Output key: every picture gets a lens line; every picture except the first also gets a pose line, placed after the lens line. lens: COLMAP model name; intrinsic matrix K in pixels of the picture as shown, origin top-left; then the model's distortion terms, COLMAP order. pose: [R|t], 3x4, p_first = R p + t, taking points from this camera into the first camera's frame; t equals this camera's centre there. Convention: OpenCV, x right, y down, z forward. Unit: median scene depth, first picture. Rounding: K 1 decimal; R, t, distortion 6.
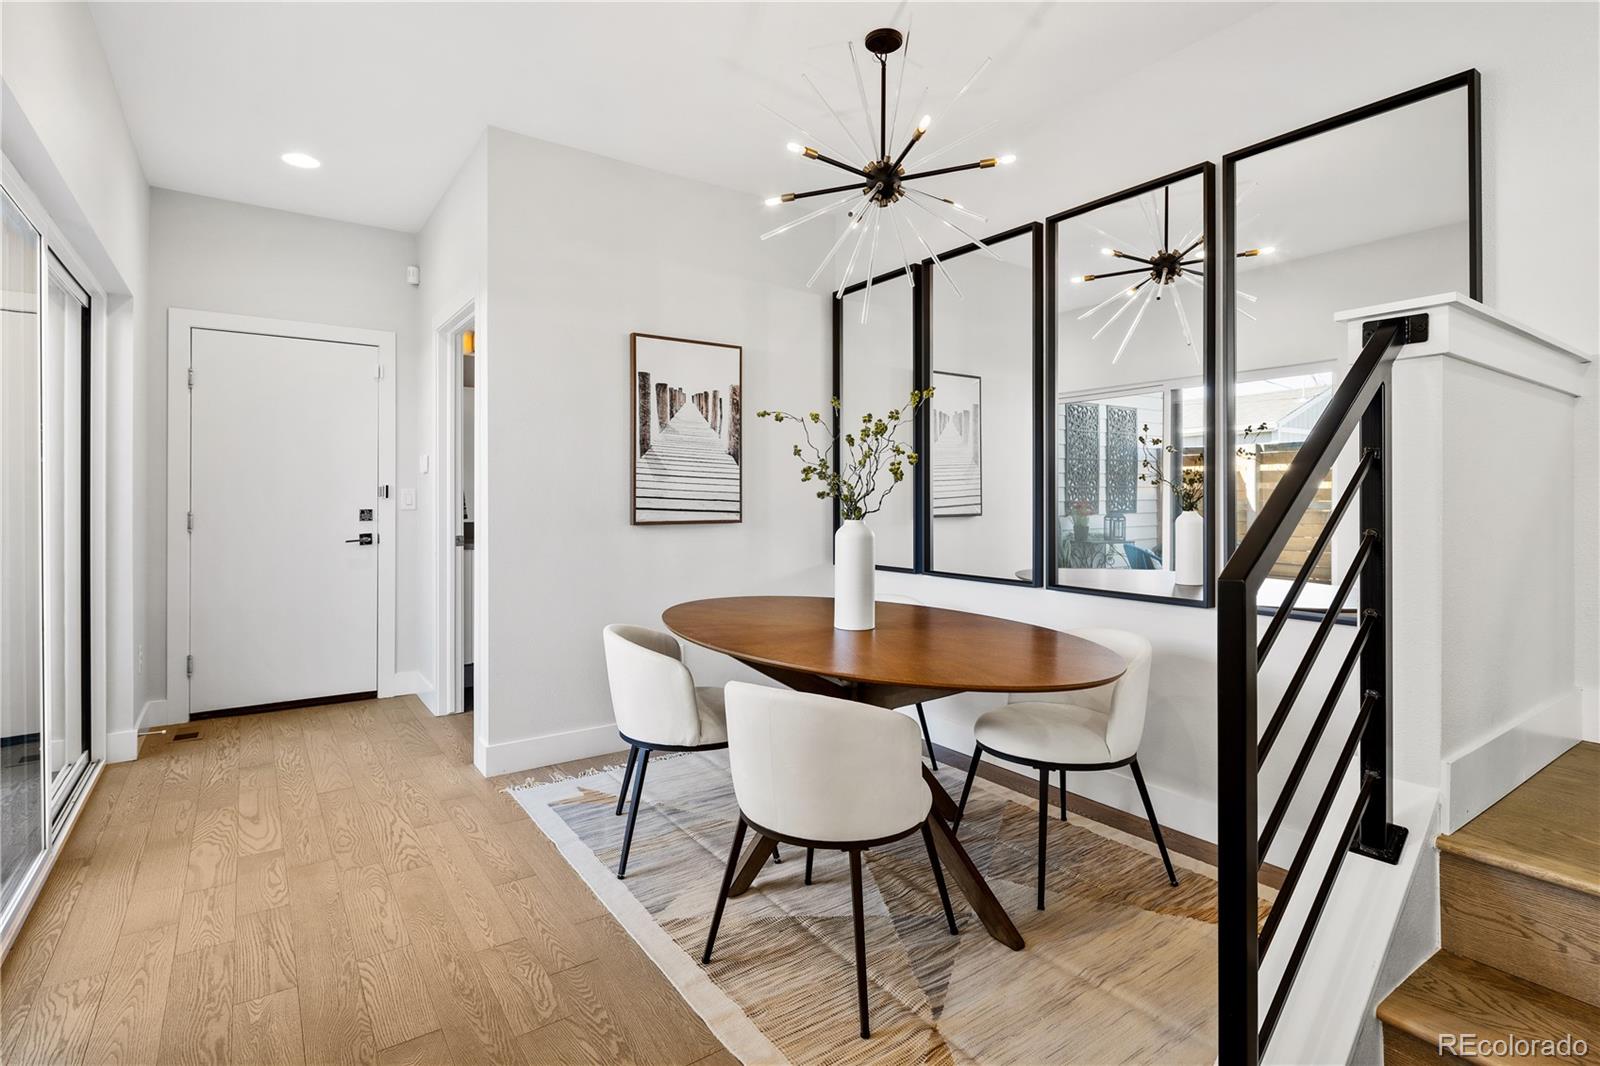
lens RADIAL K [[781.6, 0, 798.1], [0, 781.6, 498.2], [0, 0, 1]] dist [0.003231, -0.003616]
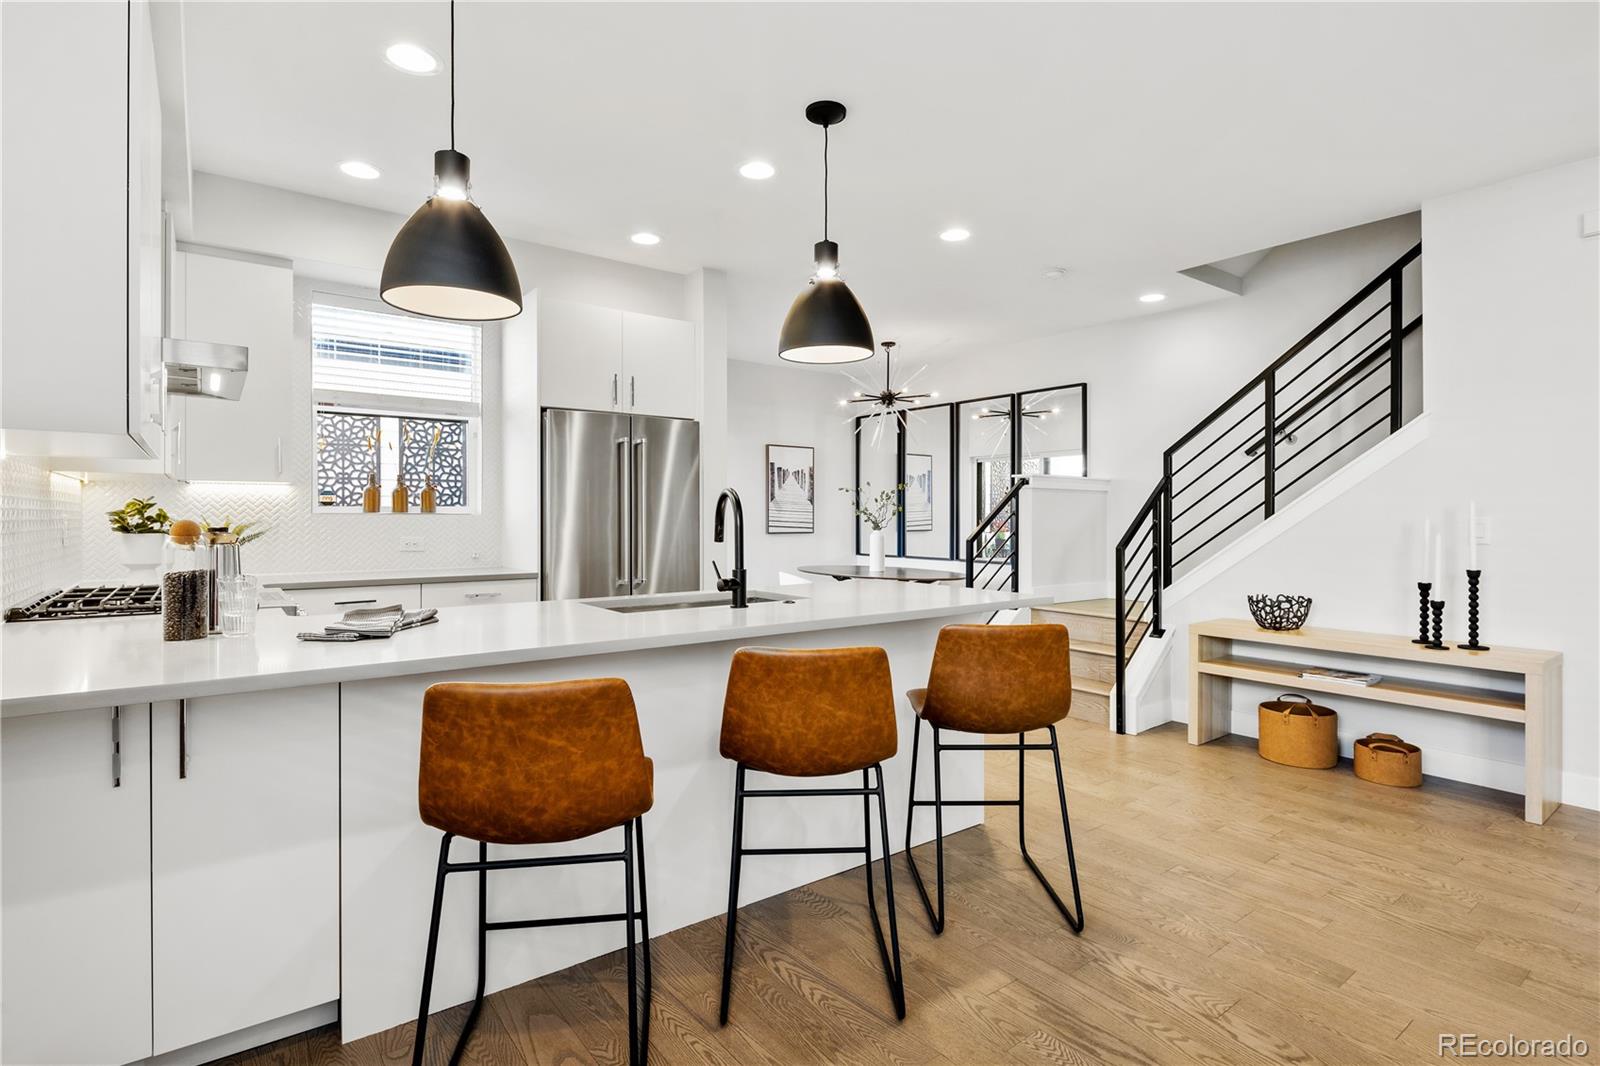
lens RADIAL K [[781.6, 0, 794.6], [0, 781.6, 520.0], [0, 0, 1]] dist [0.003231, -0.003616]
pose [[0.999508, 0.002714, 0.031236, -0.200201], [-0.002805, 0.999992, 0.002880, -0.010096], [-0.031228, -0.002966, 0.999508, -1.130892]]
